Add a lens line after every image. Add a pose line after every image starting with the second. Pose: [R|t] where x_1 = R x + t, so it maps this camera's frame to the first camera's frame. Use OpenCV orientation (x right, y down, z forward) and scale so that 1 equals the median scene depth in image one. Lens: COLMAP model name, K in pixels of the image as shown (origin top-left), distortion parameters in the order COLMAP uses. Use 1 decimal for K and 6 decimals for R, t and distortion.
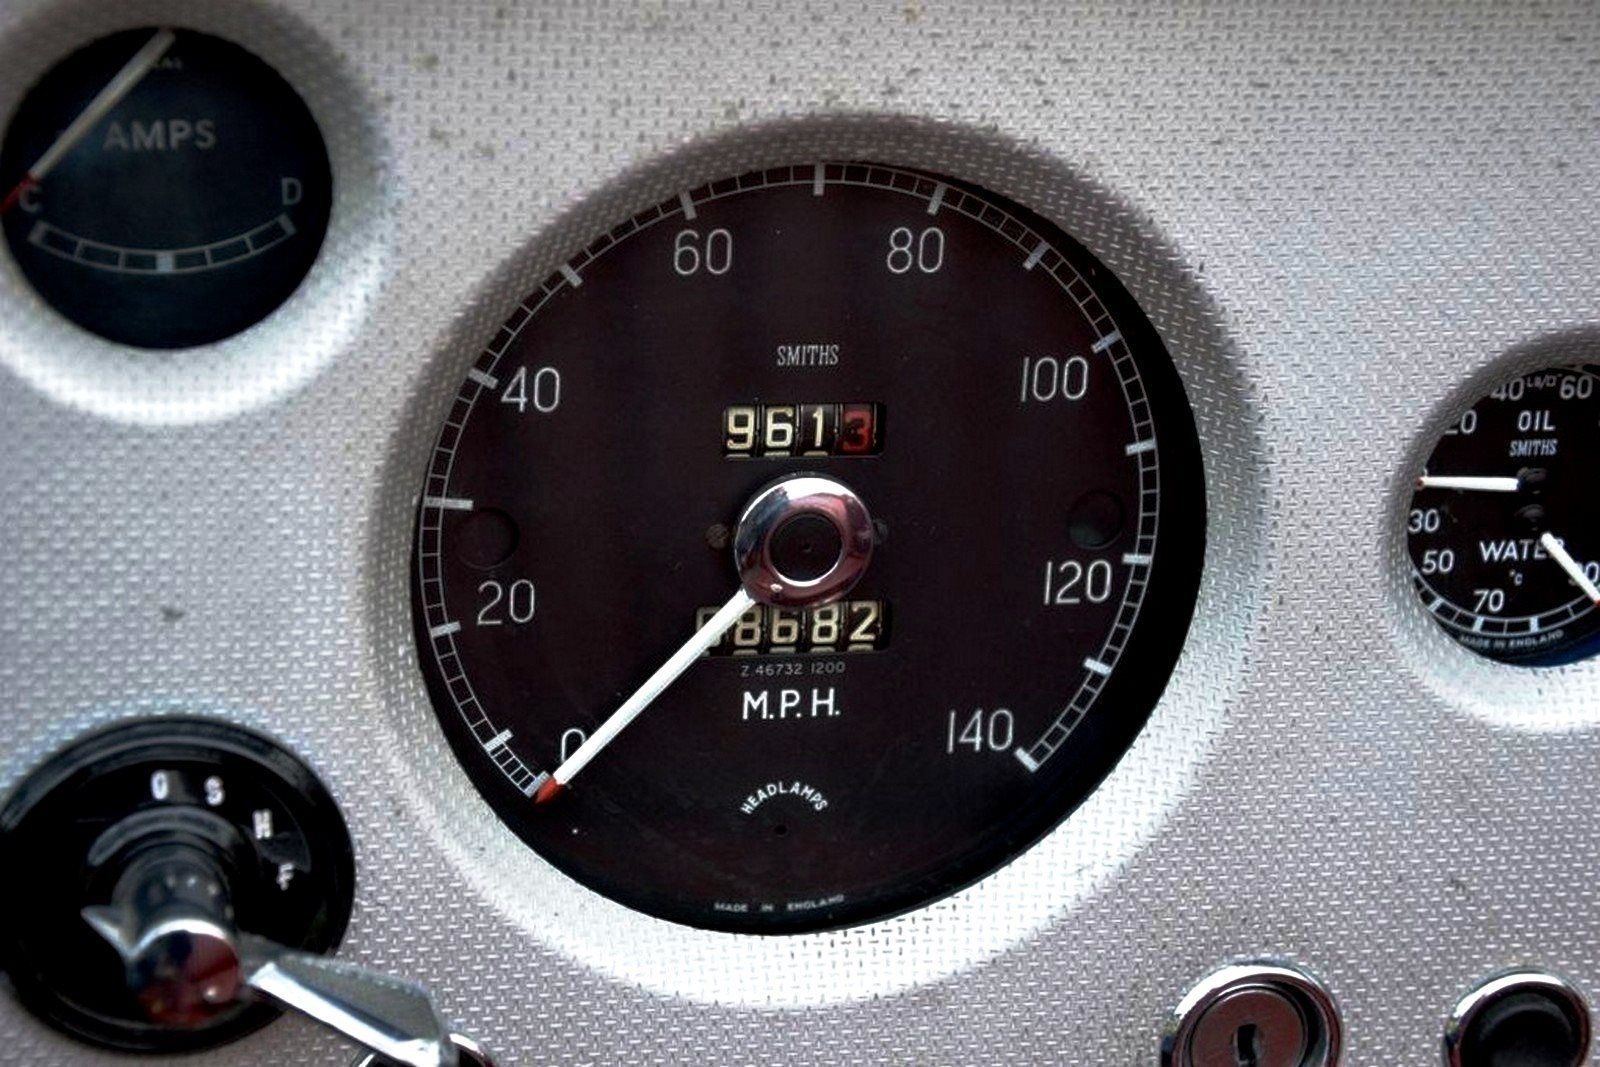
lens RADIAL K [[3832.7, 0, 799.2], [0, 3832.7, 528.6], [0, 0, 1]] dist [0.393298, 0.000000]
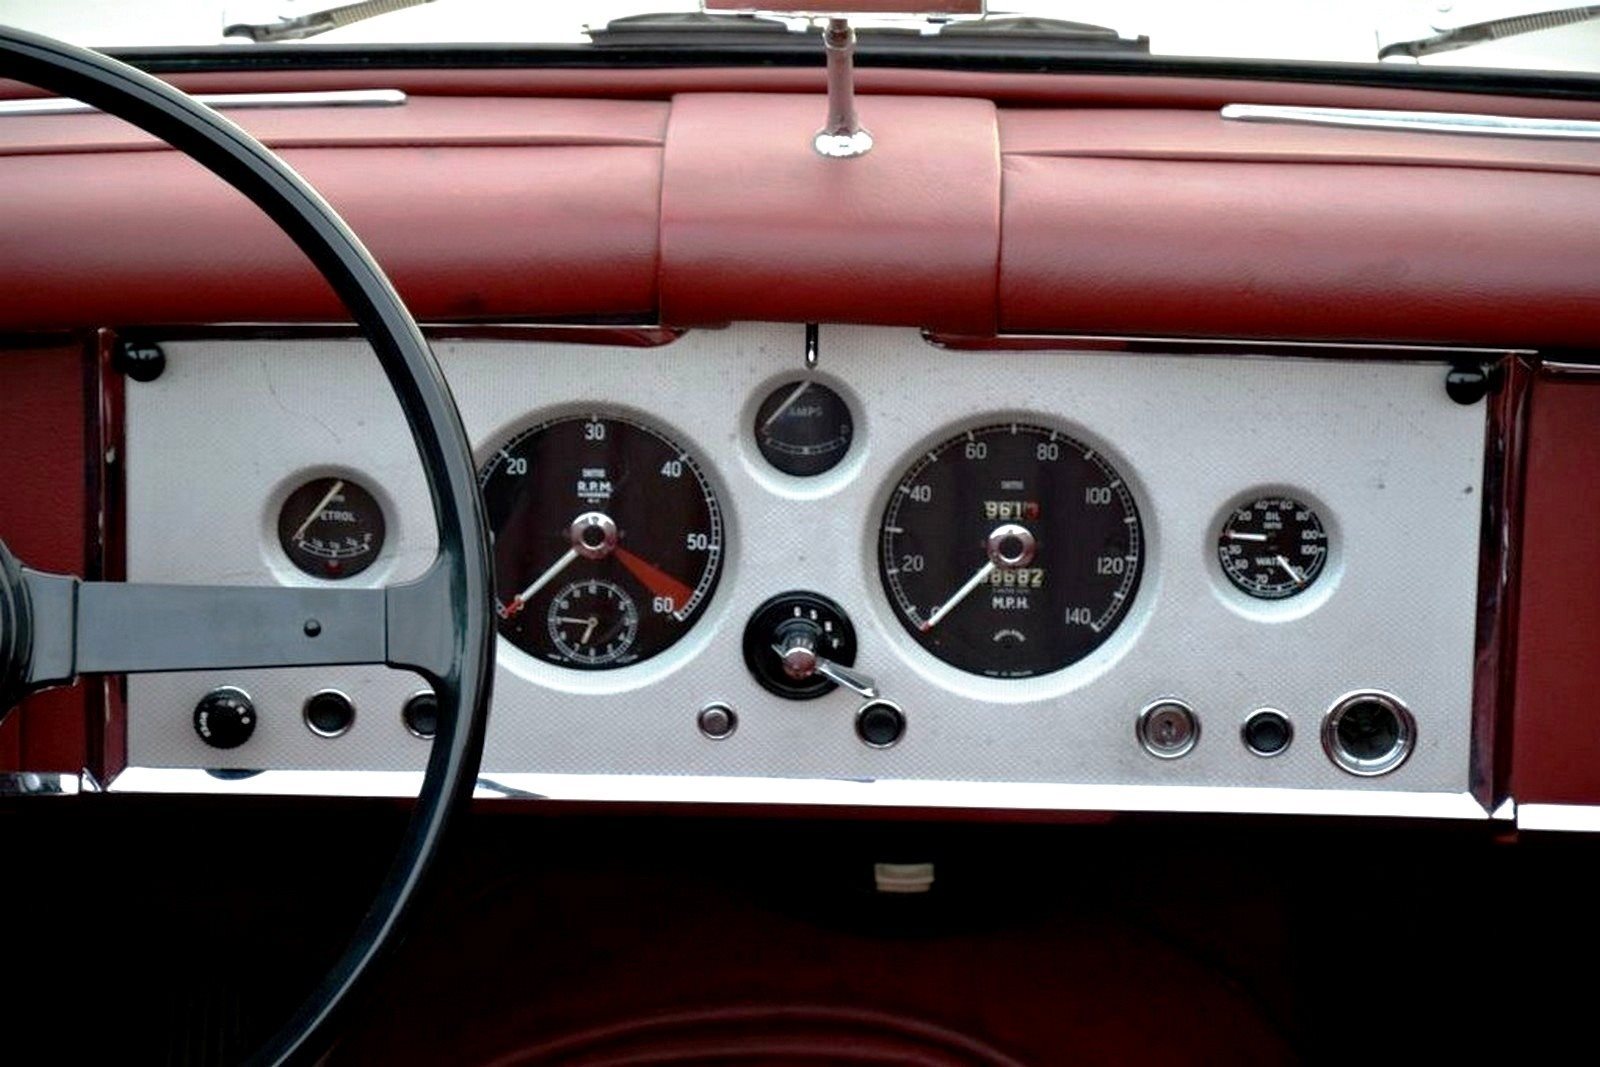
lens RADIAL K [[6311.8, 0, 786.0], [0, 6311.8, 532.0], [0, 0, 1]] dist [1.252043, 0.000000]
pose [[0.968409, 0.029934, -0.247563, 1.074752], [-0.042496, 0.998058, -0.045553, 0.228887], [0.245718, 0.054634, 0.967800, -3.909230]]
